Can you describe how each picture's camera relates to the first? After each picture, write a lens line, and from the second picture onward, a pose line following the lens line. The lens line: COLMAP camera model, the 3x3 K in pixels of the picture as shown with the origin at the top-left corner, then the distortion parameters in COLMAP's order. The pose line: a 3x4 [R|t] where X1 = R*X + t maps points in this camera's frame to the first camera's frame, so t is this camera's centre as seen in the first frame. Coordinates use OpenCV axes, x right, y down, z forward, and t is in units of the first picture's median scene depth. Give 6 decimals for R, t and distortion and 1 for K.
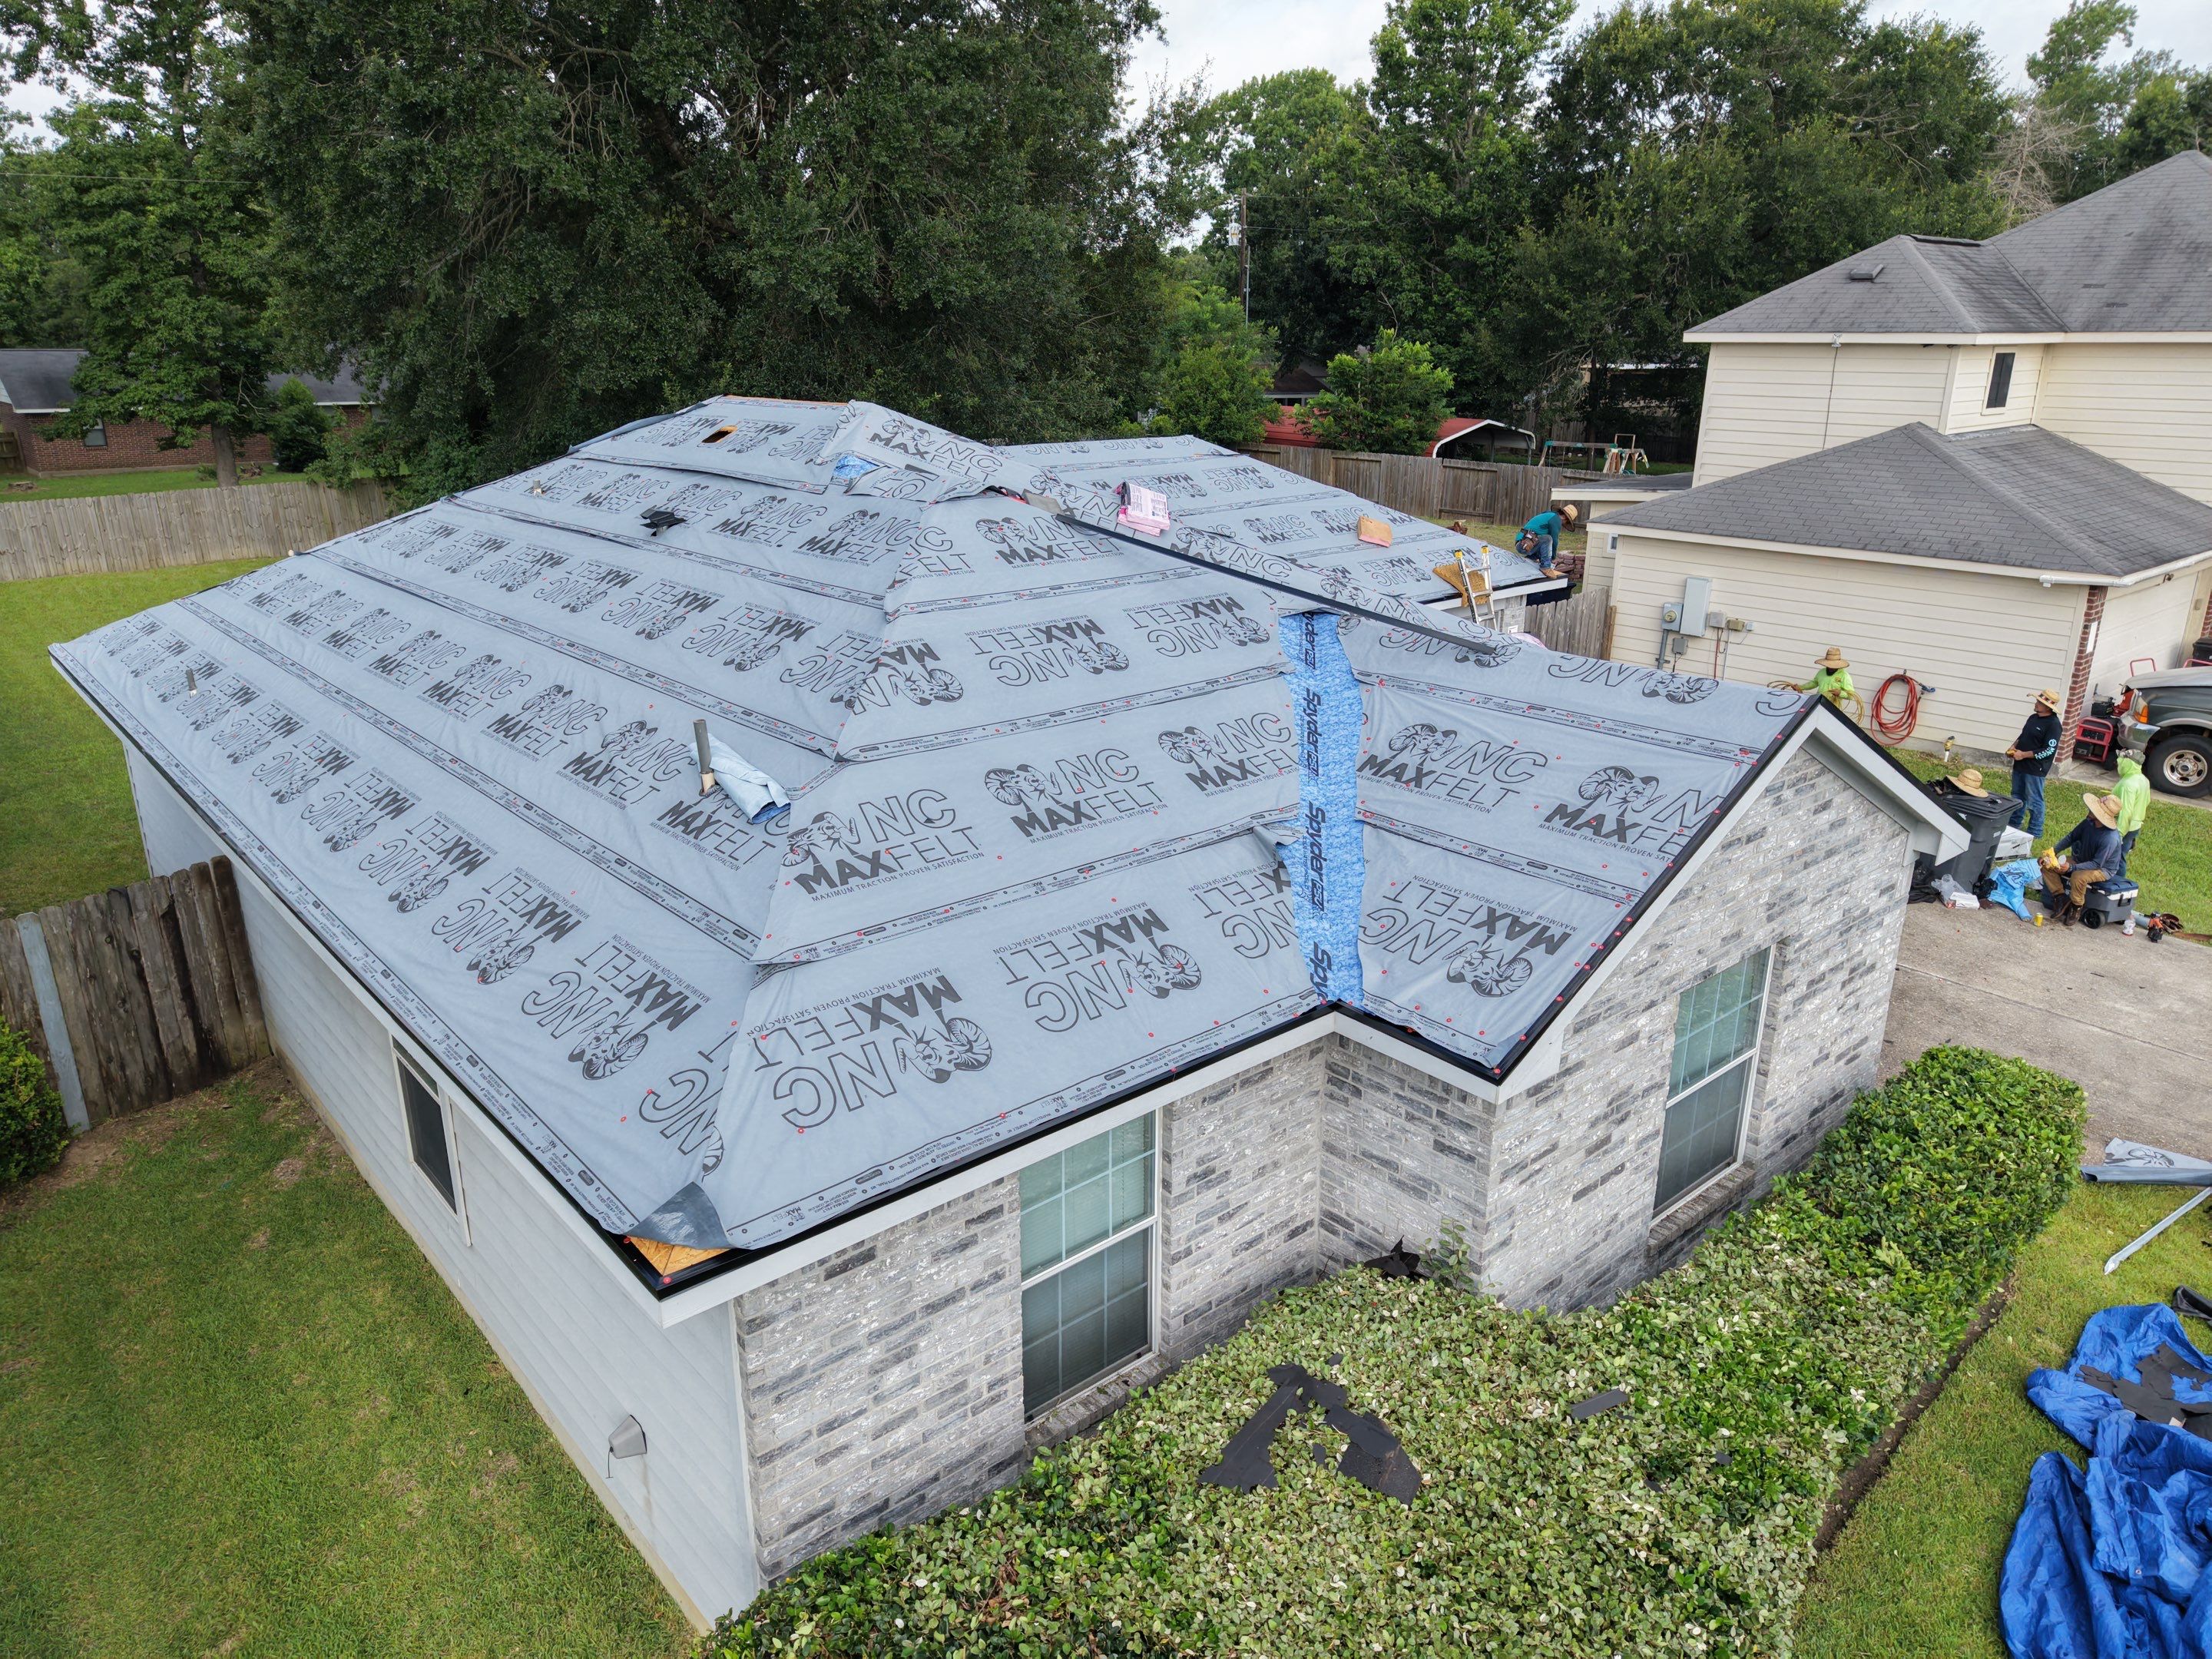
lens RADIAL K [[1468.4, 0, 1103.2], [0, 1468.4, 830.2], [0, 0, 1]] dist [0.031770, -0.031154]
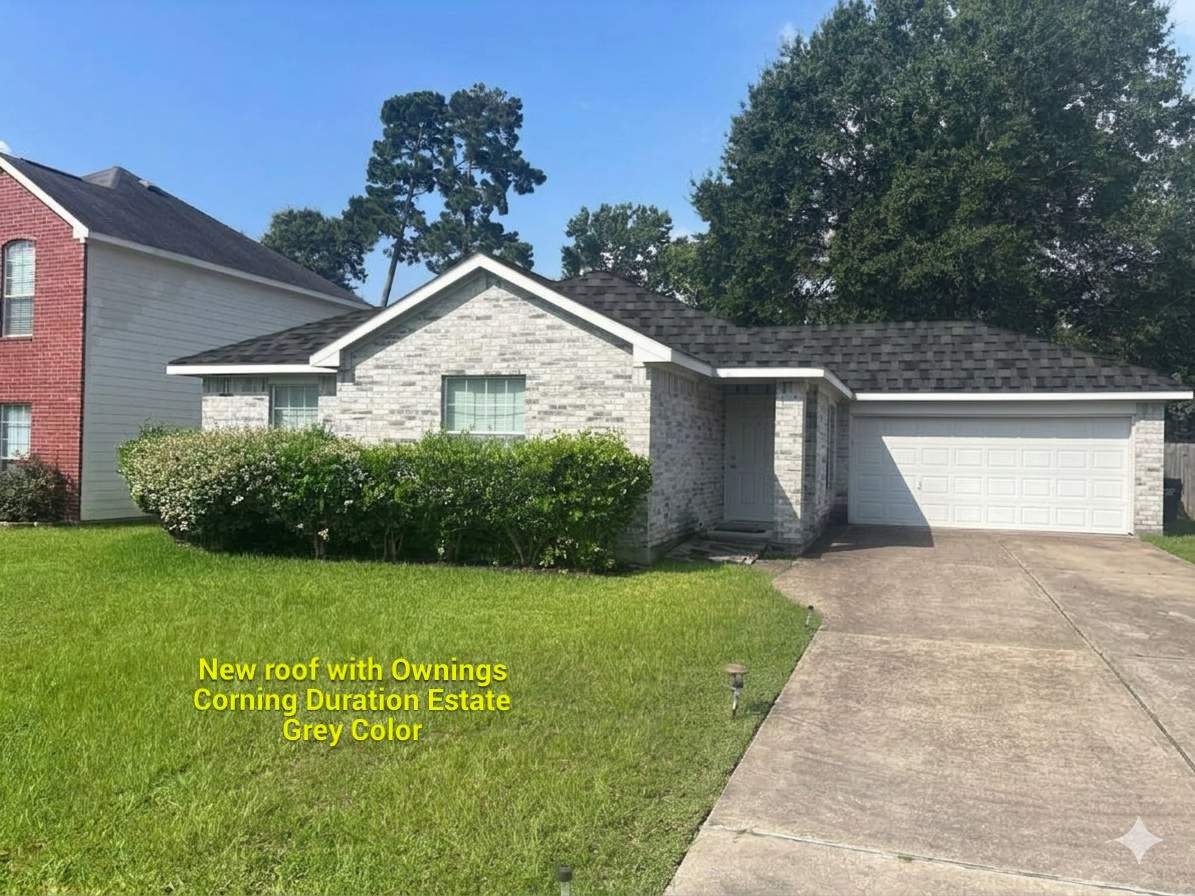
lens RADIAL K [[900.3, 0, 597.5], [0, 900.3, 448.0], [0, 0, 1]] dist [0.033344, -0.062991]
pose [[0.499742, 0.010274, -0.866113, 1.232009], [-0.295101, 0.942127, -0.159096, 0.260978], [0.814355, 0.335098, 0.473852, 0.348599]]
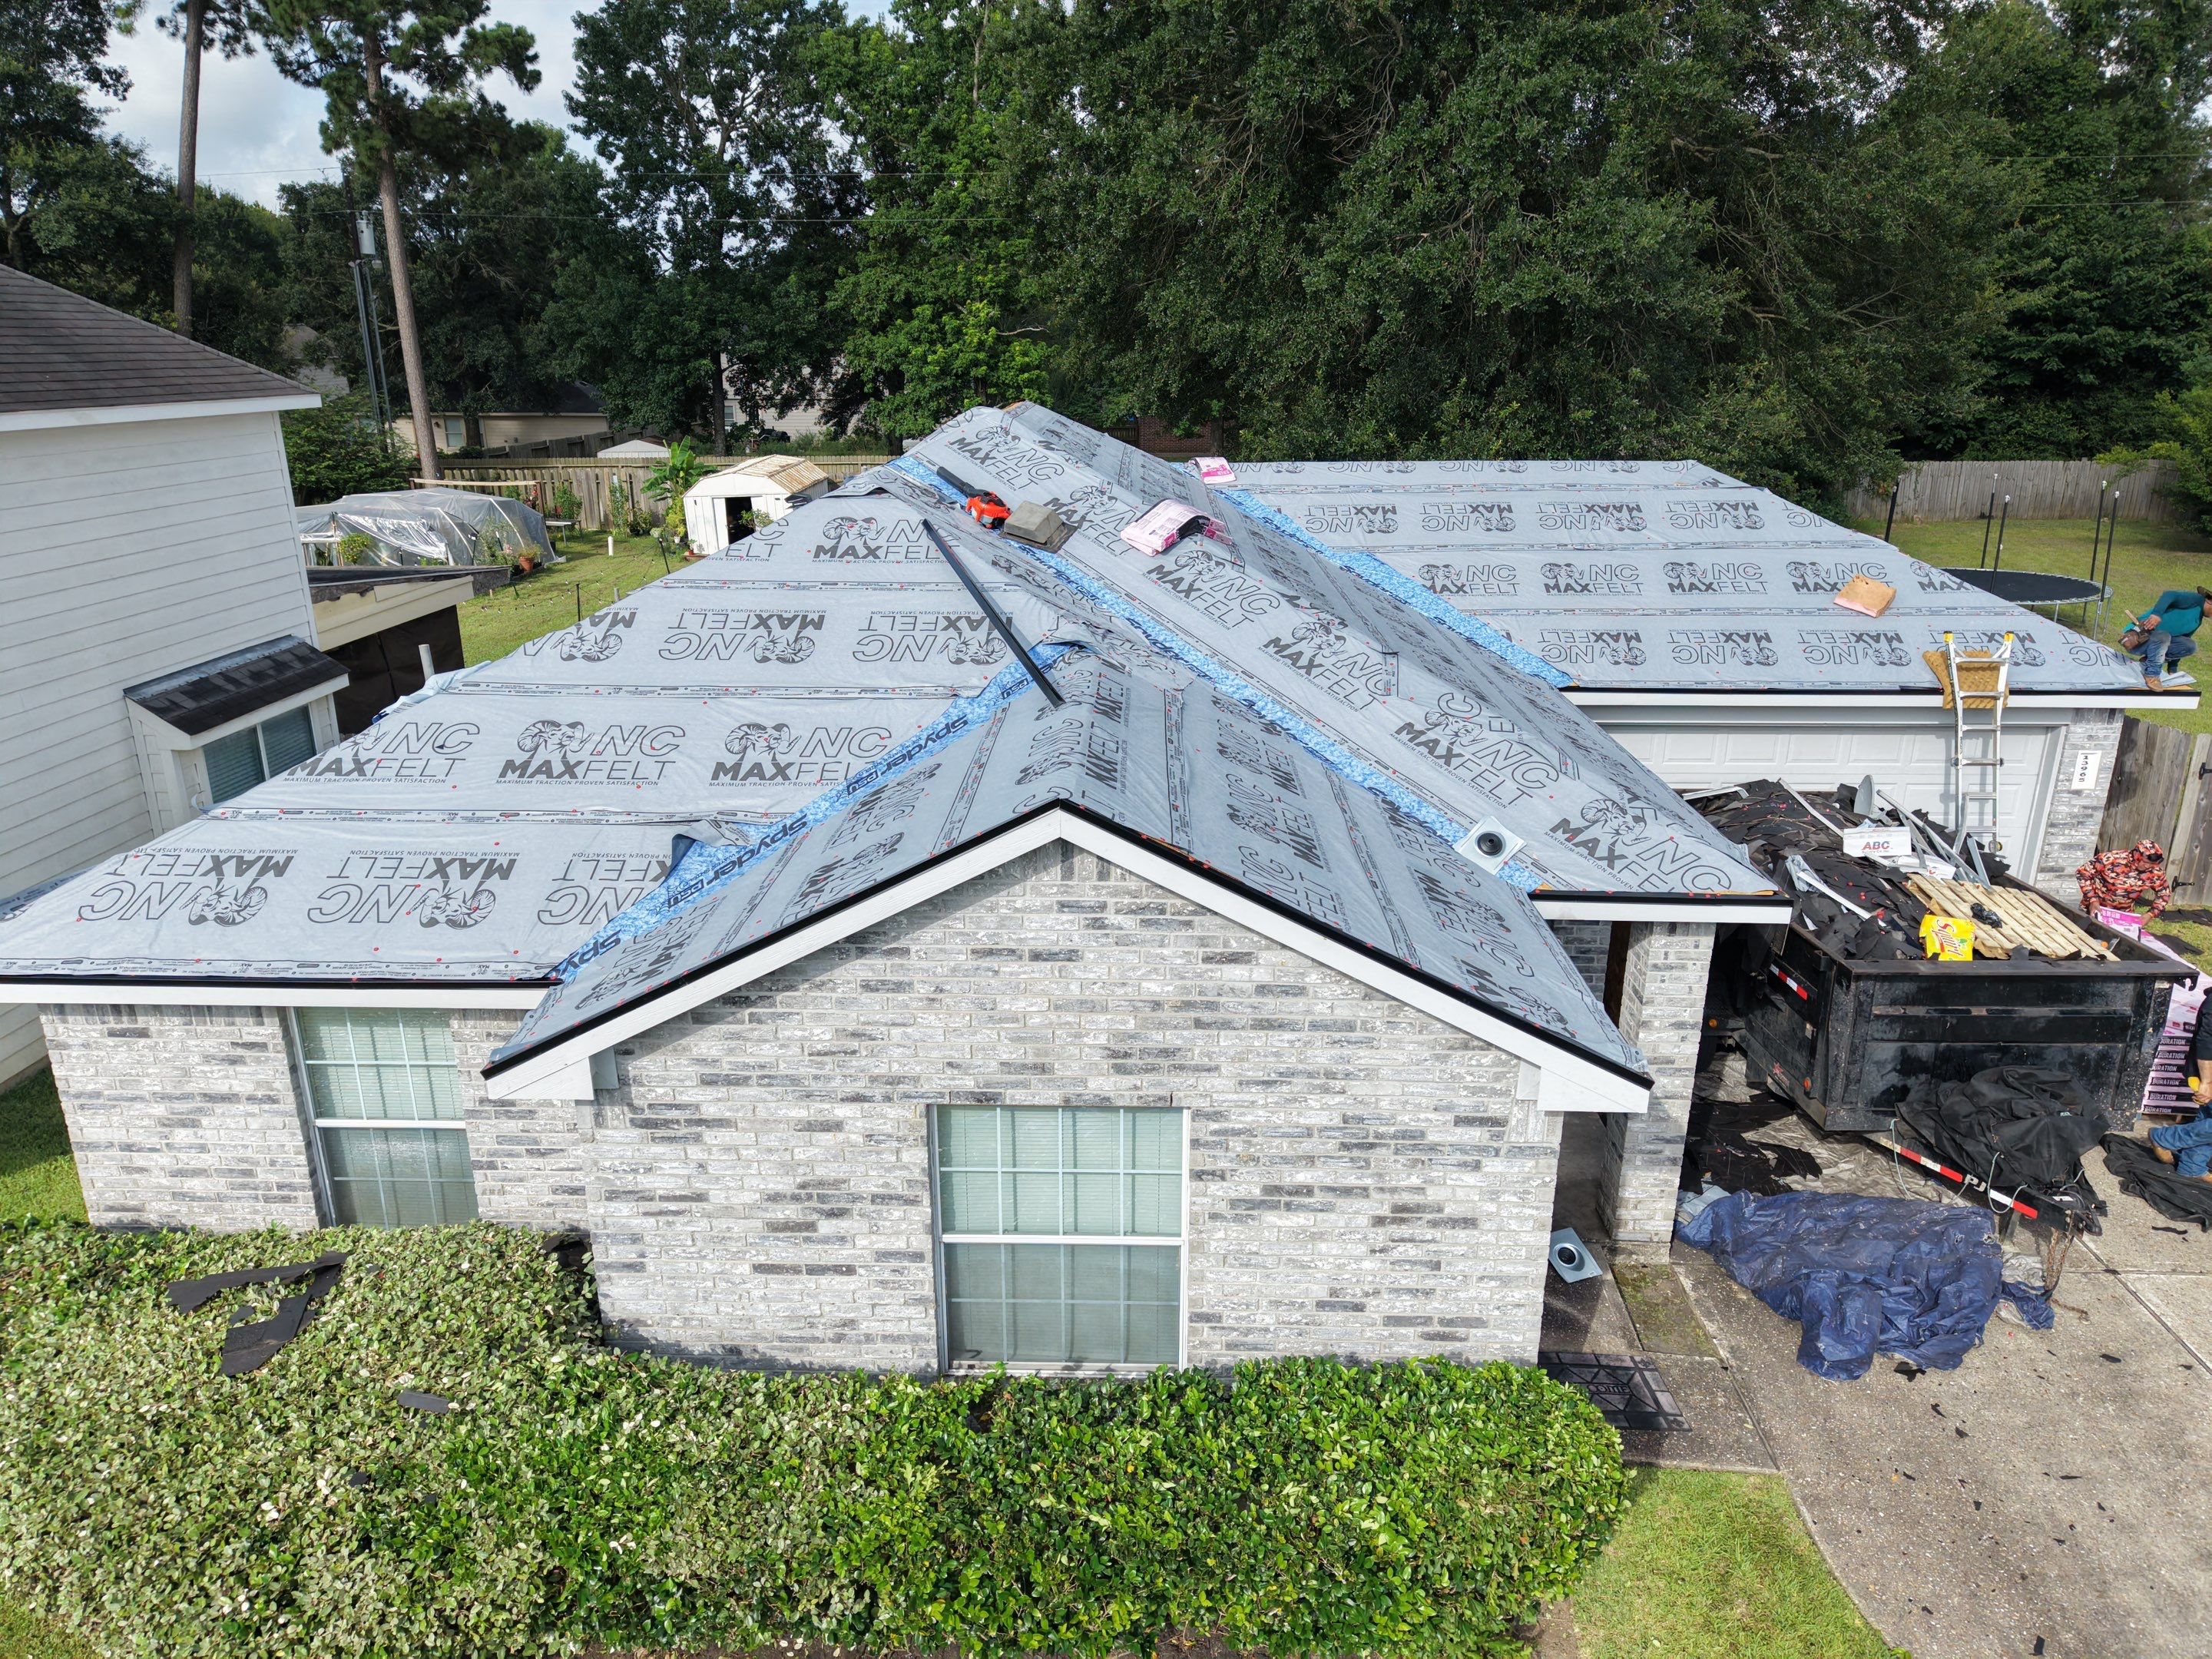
lens RADIAL K [[1483.9, 0, 1095.9], [0, 1483.9, 820.2], [0, 0, 1]] dist [0.051191, -0.078573]
pose [[0.737892, 0.208645, -0.641859, 0.659062], [-0.213794, 0.974300, 0.070928, -0.091599], [0.640162, 0.084889, 0.763535, 0.248265]]
